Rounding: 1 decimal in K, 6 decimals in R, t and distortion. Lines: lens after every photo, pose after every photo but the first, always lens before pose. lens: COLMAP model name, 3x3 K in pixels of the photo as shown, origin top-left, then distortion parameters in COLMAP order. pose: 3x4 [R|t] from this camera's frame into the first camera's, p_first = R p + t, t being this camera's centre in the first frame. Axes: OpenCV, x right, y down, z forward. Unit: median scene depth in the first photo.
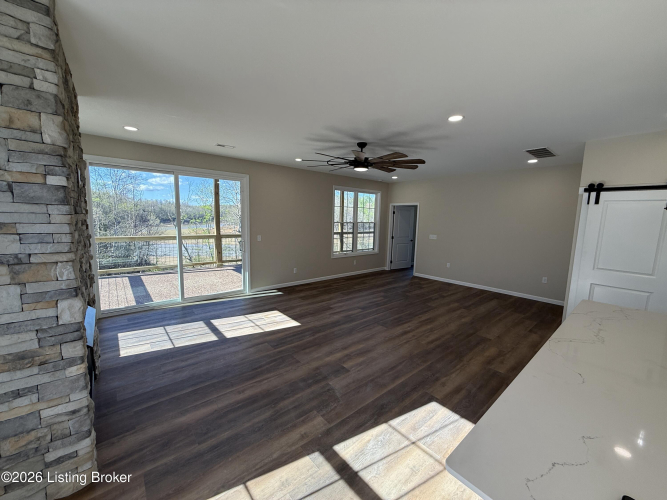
lens RADIAL K [[266.1, 0, 331.9], [0, 266.1, 250.7], [0, 0, 1]] dist [-0.003242, -0.000121]
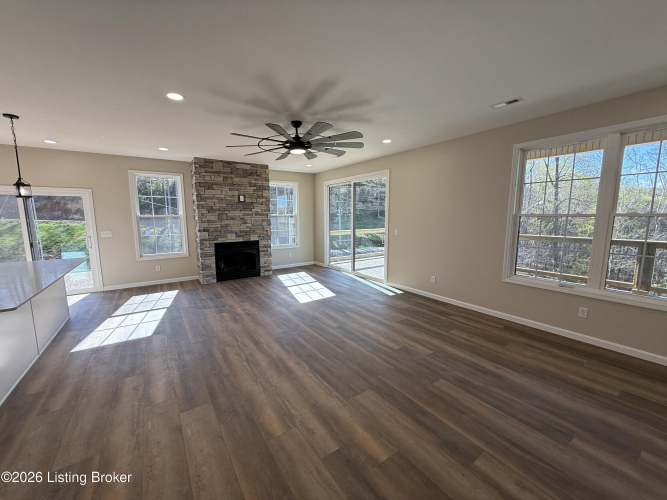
lens RADIAL K [[266.1, 0, 331.1], [0, 266.1, 249.7], [0, 0, 1]] dist [-0.003242, -0.000121]
pose [[-0.101921, 0.105588, -0.989173, 0.944921], [-0.124235, 0.985215, 0.117967, -0.093160], [0.987004, 0.134914, -0.087297, 1.144288]]
